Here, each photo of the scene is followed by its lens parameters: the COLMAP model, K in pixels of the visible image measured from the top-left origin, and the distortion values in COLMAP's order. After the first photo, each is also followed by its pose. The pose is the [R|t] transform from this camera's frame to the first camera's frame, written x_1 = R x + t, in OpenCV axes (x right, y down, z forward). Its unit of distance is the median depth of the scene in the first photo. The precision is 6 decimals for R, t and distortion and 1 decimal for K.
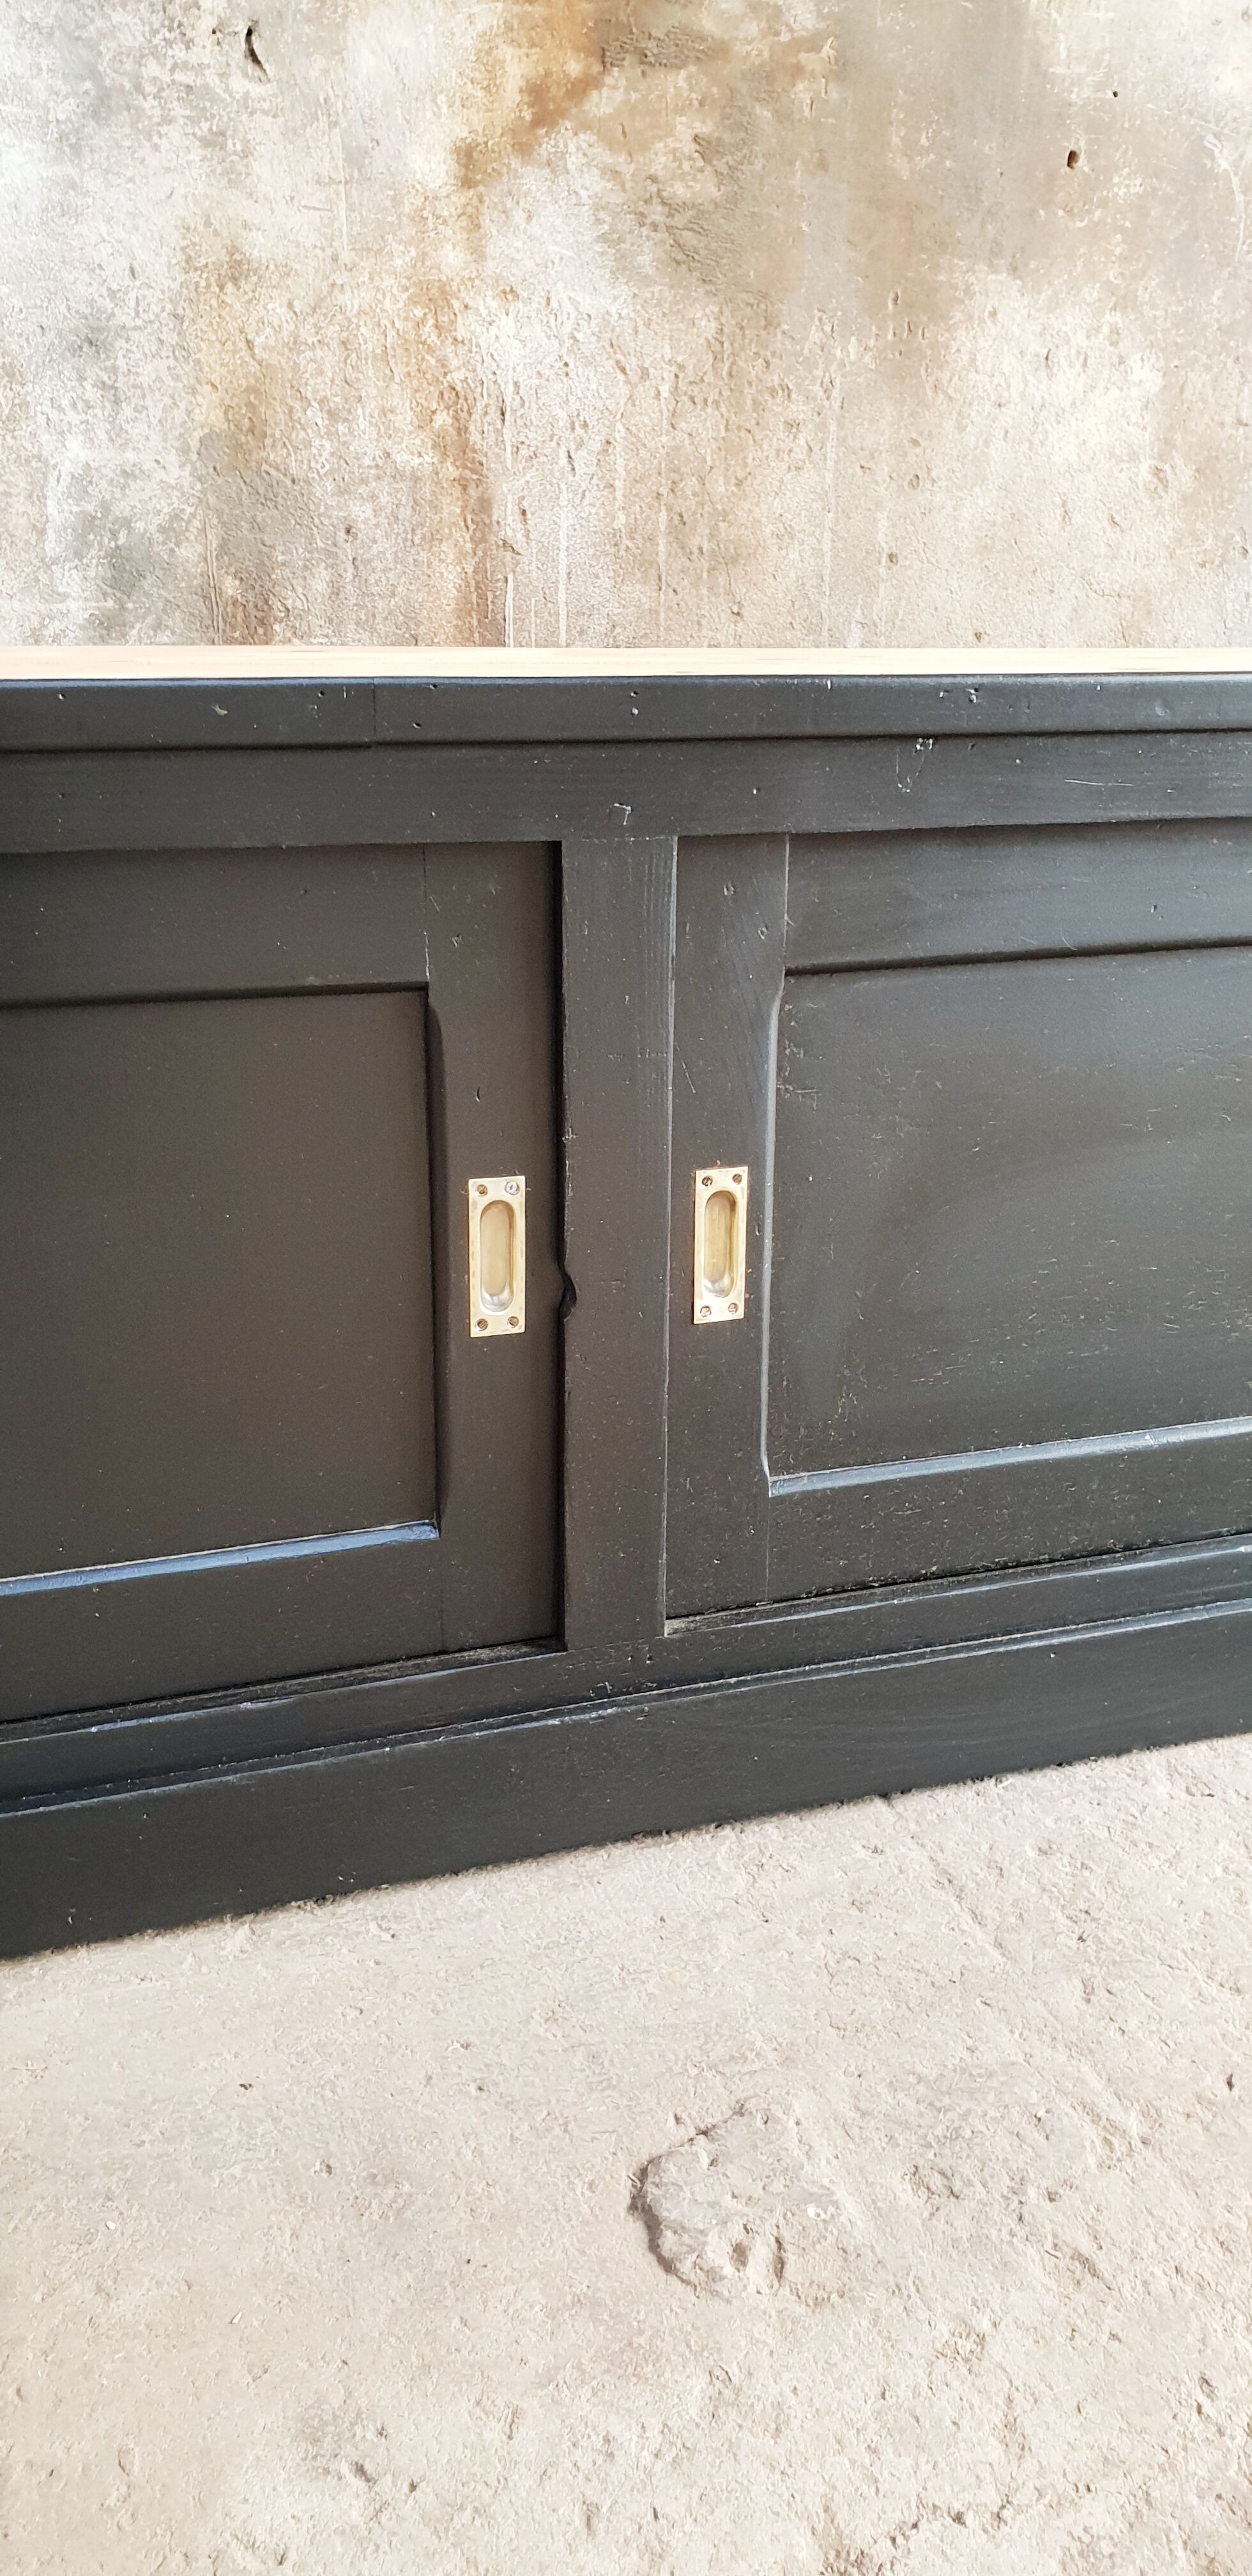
lens RADIAL K [[2030.5, 0, 641.7], [0, 2030.5, 1256.3], [0, 0, 1]] dist [0.004004, 0.002889]
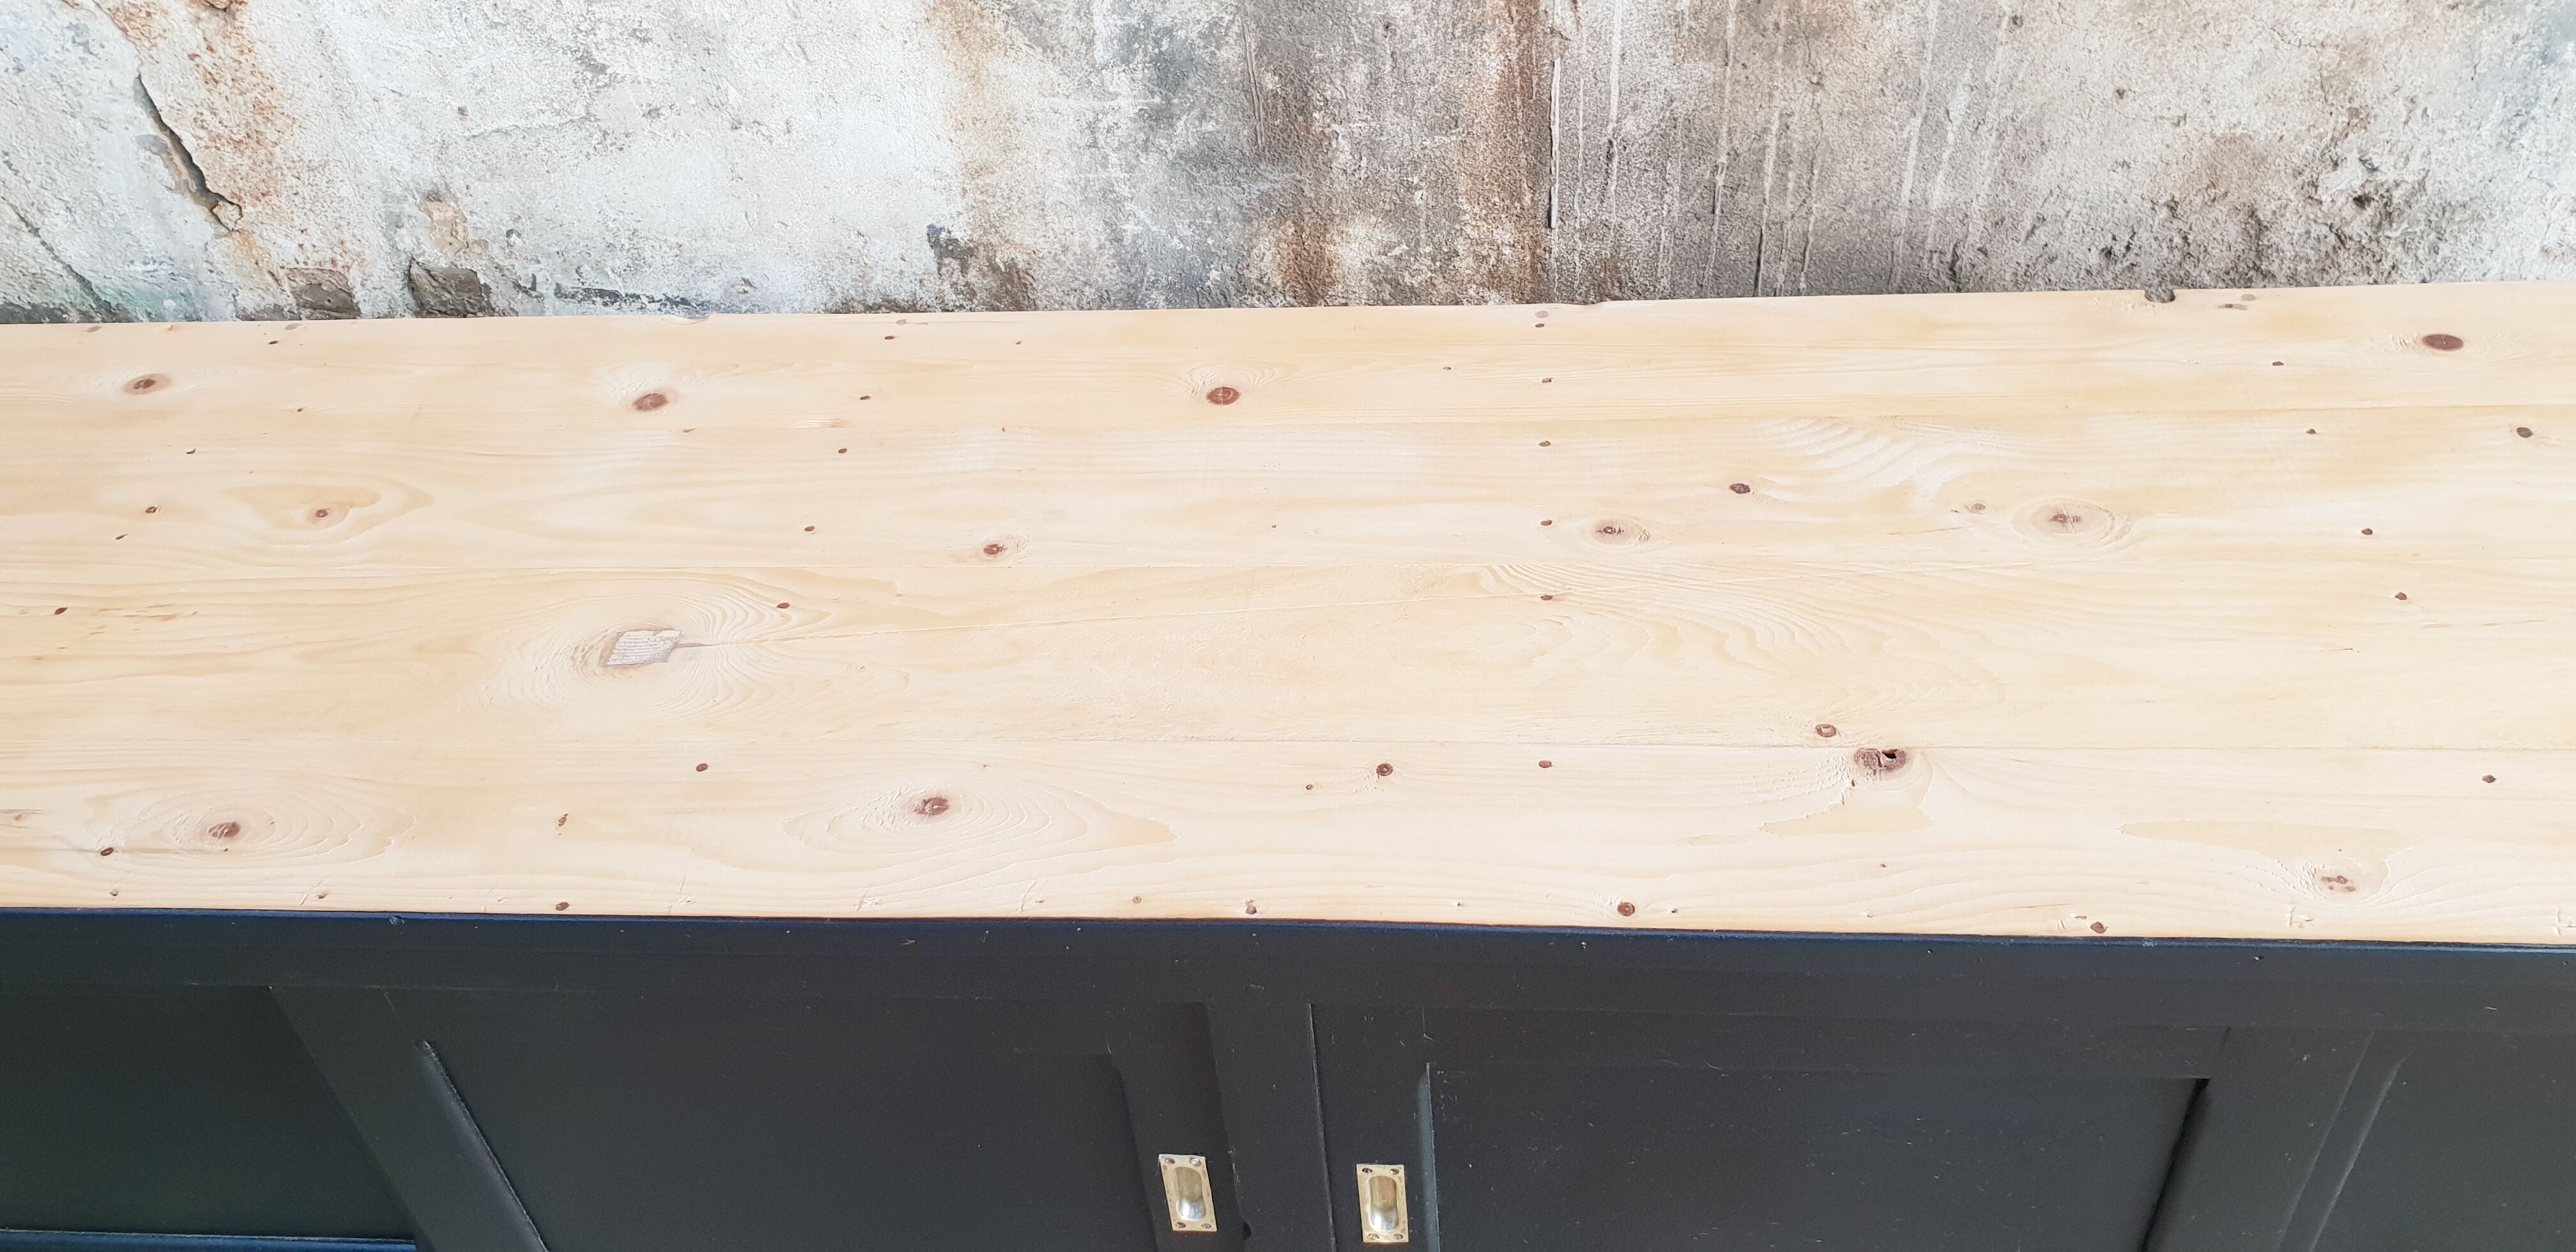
lens RADIAL K [[2030.5, 0, 1266.2], [0, 2030.5, 554.5], [0, 0, 1]] dist [0.004004, 0.002889]
pose [[0.913901, 0.188751, -0.359386, 0.206469], [-0.040805, 0.923555, 0.381288, -0.502111], [0.403881, -0.333795, 0.851740, 0.057661]]
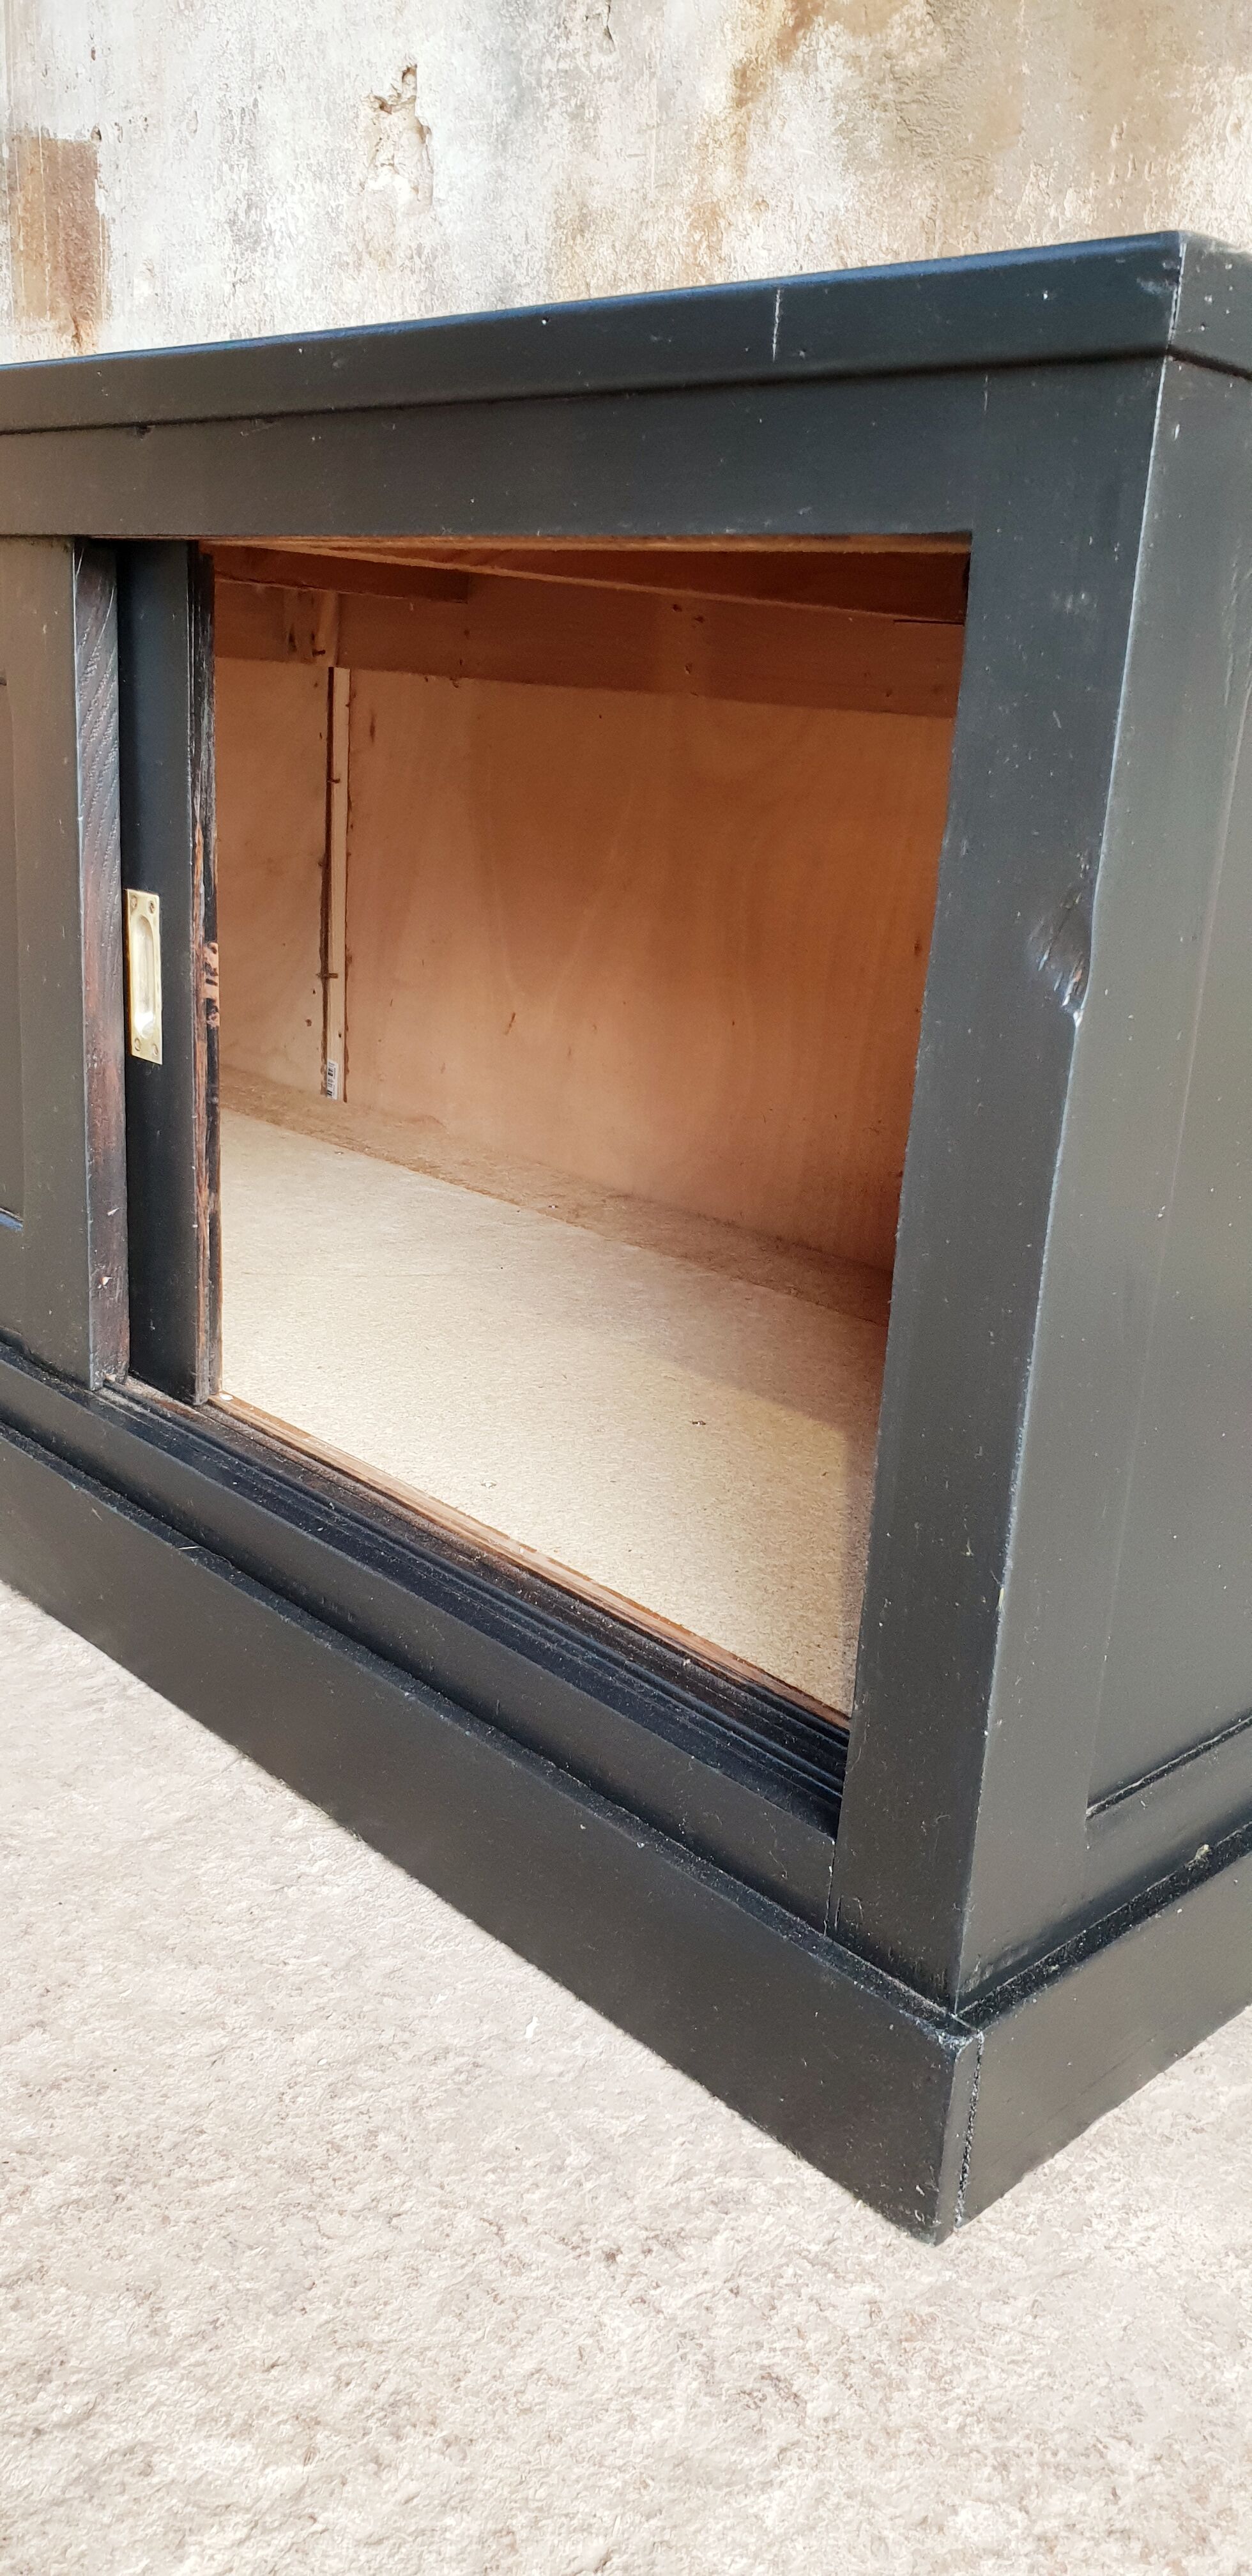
lens RADIAL K [[2030.5, 0, 658.9], [0, 2030.5, 1280.5], [0, 0, 1]] dist [0.004004, 0.002889]
pose [[0.433399, 0.275977, -0.857906, 0.934779], [-0.344702, 0.930334, 0.125139, -0.084279], [0.832674, 0.241487, 0.498335, 0.585147]]
